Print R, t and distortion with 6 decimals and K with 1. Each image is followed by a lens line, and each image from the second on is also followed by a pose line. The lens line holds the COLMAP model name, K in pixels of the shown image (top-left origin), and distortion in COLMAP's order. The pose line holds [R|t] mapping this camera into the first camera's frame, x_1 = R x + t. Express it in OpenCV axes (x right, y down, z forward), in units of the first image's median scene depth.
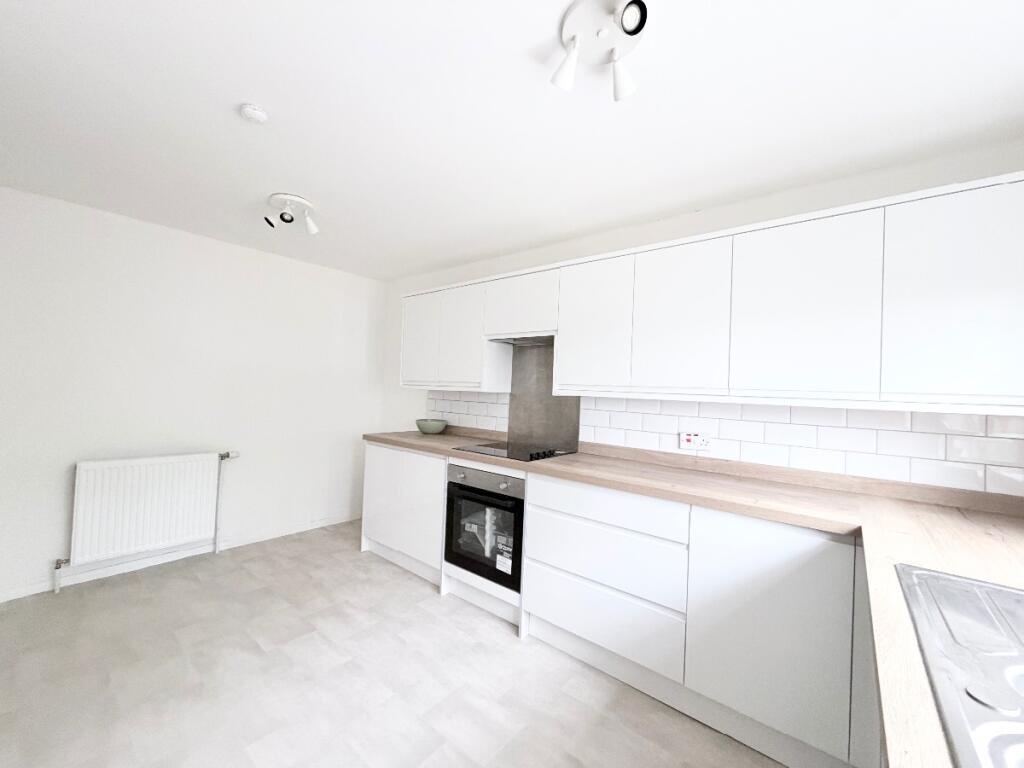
lens RADIAL K [[406.2, 0, 510.9], [0, 406.2, 384.6], [0, 0, 1]] dist [-0.000670, -0.000435]
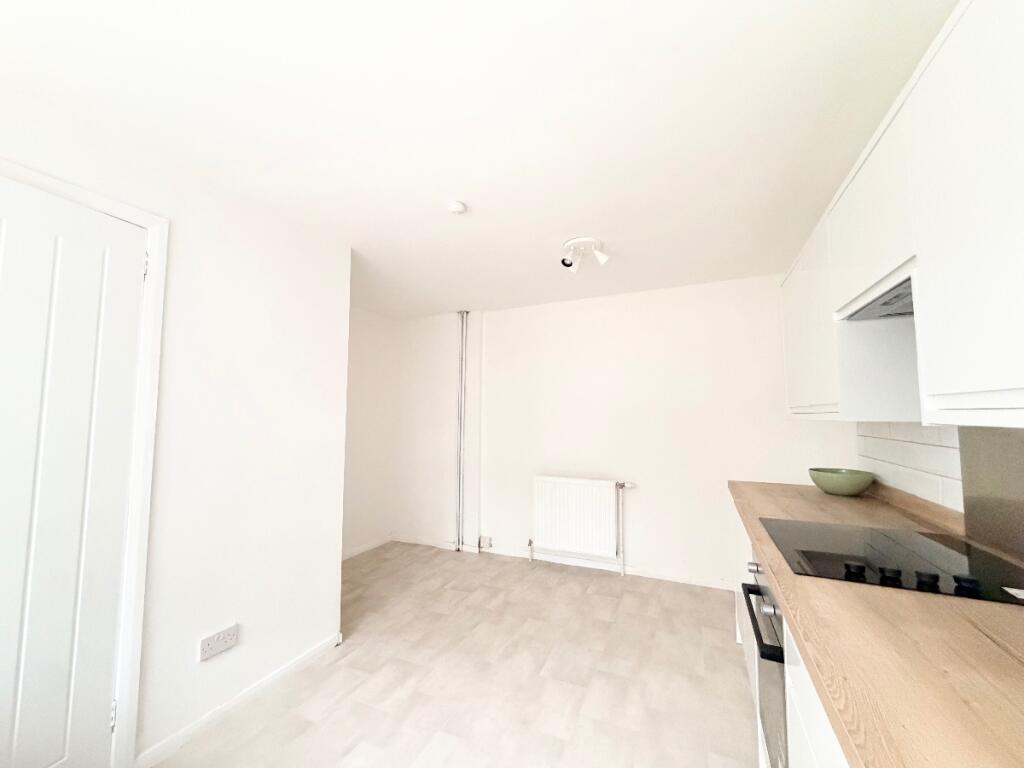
lens RADIAL K [[406.2, 0, 510.9], [0, 406.2, 384.6], [0, 0, 1]] dist [-0.000670, -0.000435]
pose [[0.259453, -0.108751, -0.959613, 0.362117], [0.020958, 0.994040, -0.106987, 0.021021], [0.965528, 0.007647, 0.260186, 0.513216]]
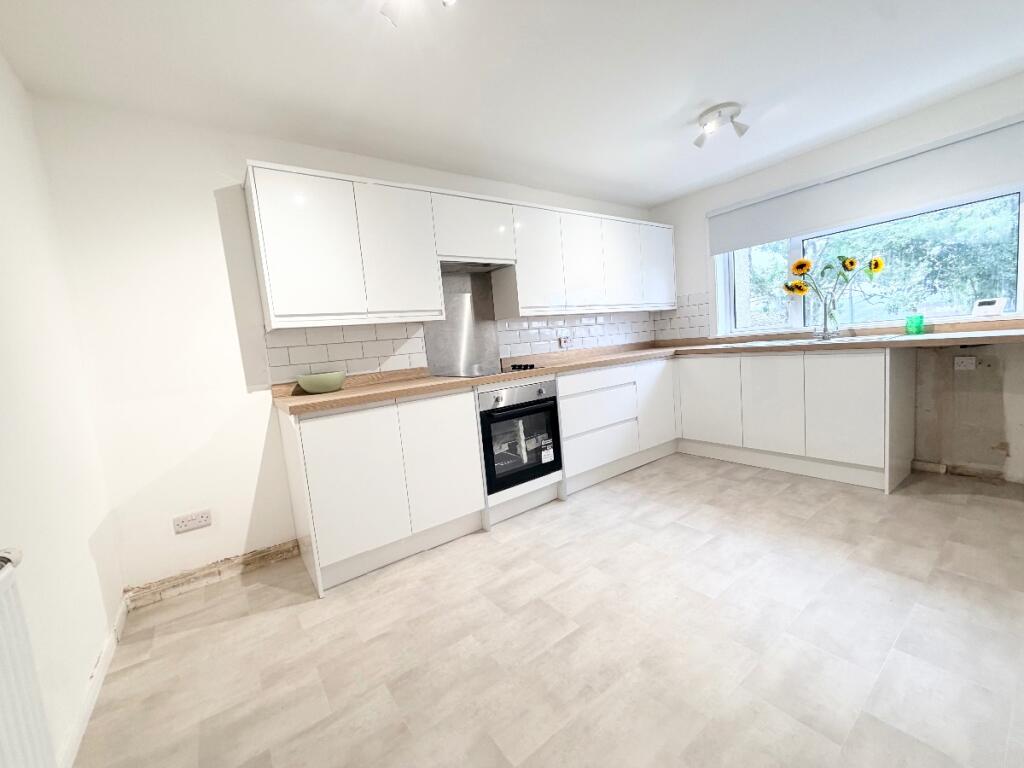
lens RADIAL K [[406.2, 0, 510.9], [0, 406.2, 384.6], [0, 0, 1]] dist [-0.000670, -0.000435]
pose [[0.248144, -0.159426, 0.955515, -1.038913], [0.088478, 0.985972, 0.141530, 0.051448], [-0.964674, 0.049423, 0.258768, 0.707996]]
